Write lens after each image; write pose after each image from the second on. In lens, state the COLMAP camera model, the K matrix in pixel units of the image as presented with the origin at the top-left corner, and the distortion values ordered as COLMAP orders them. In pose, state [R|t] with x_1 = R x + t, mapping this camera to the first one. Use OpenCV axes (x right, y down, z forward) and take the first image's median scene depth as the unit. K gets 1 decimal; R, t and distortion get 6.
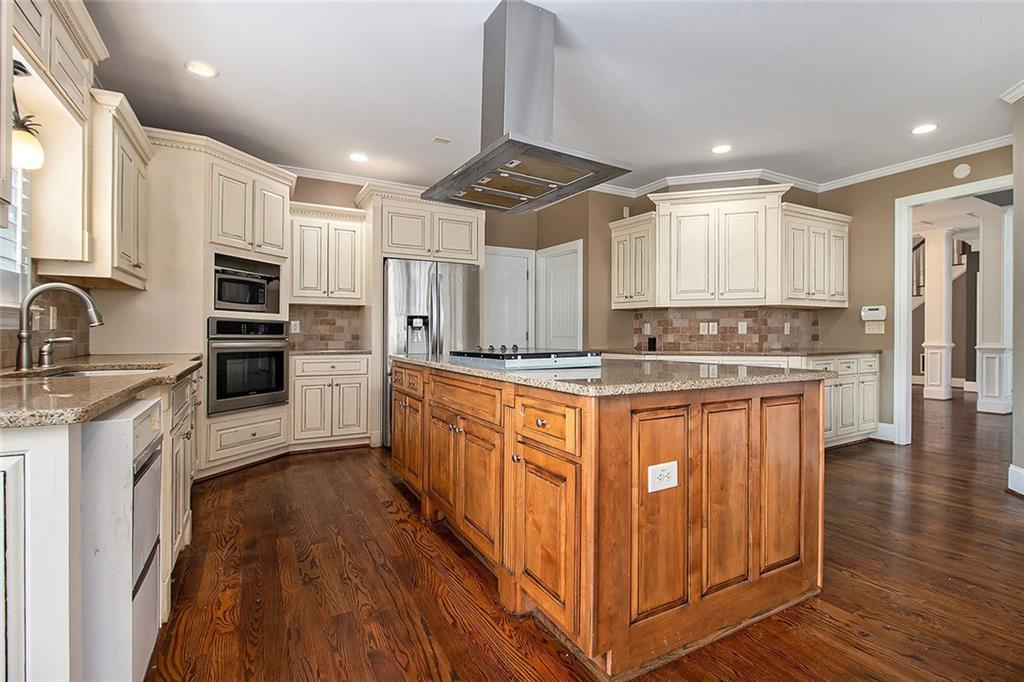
lens RADIAL K [[483.7, 0, 522.6], [0, 483.7, 330.2], [0, 0, 1]] dist [-0.000484, -0.000083]
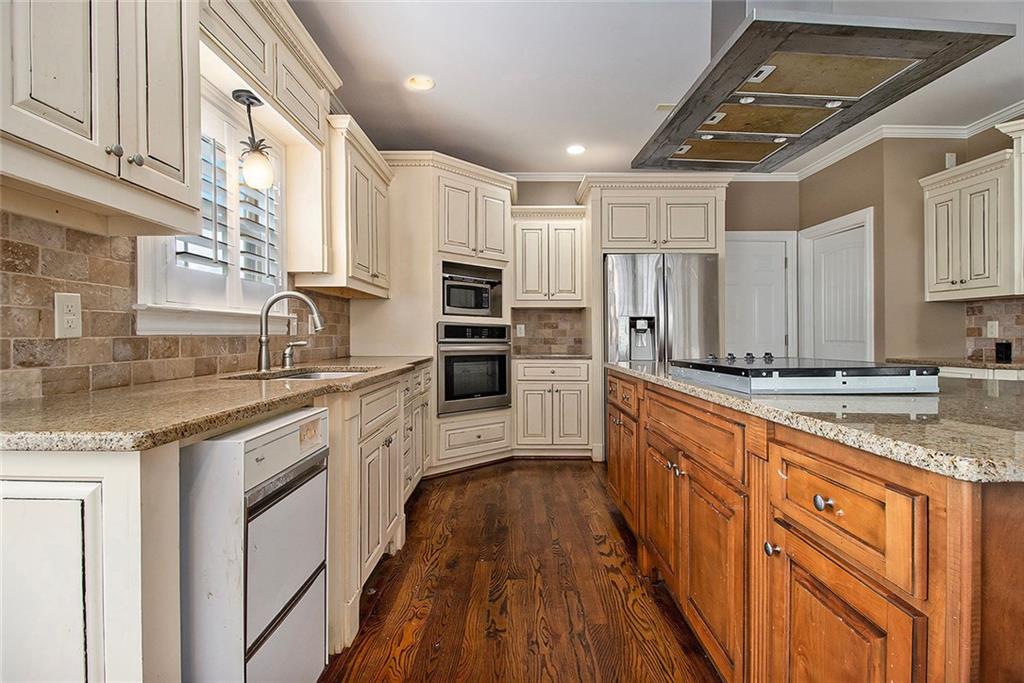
lens RADIAL K [[472.5, 0, 513.9], [0, 472.5, 325.2], [0, 0, 1]] dist [0.029606, -0.033376]
pose [[0.872614, -0.014831, -0.488186, -0.000684], [0.005803, 0.999783, -0.020001, 0.001522], [0.488377, 0.014620, 0.872510, 0.181043]]
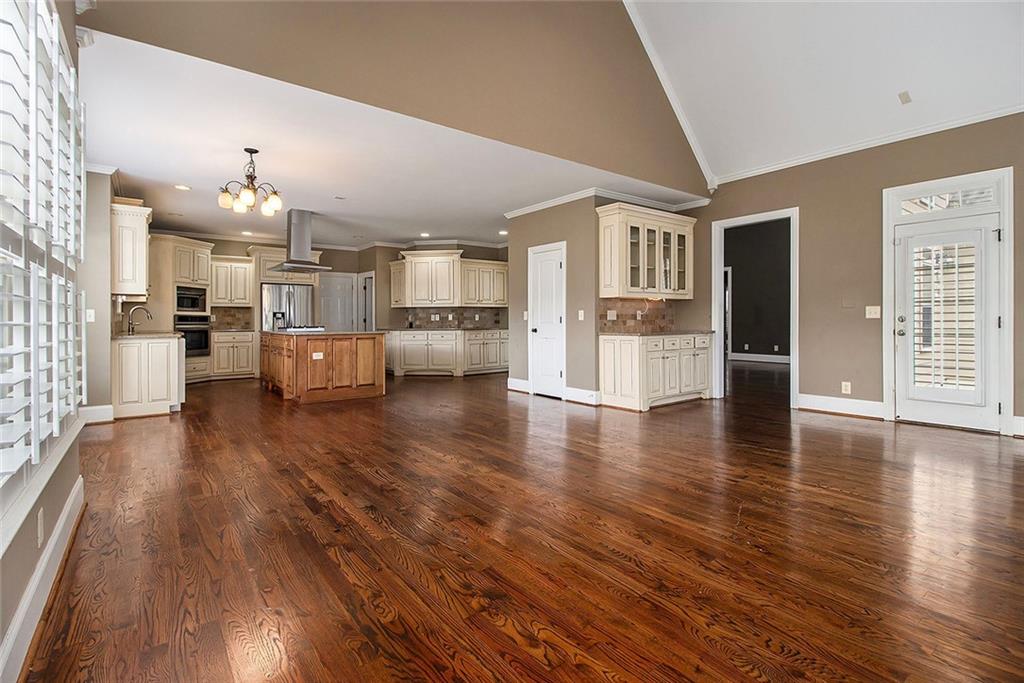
lens RADIAL K [[486.7, 0, 518.1], [0, 486.7, 318.7], [0, 0, 1]] dist [-0.002762, -0.000473]
pose [[0.989958, -0.005520, 0.141251, 0.627963], [0.005109, 0.999982, 0.003277, -0.005843], [-0.141266, -0.002522, 0.989968, -1.491103]]
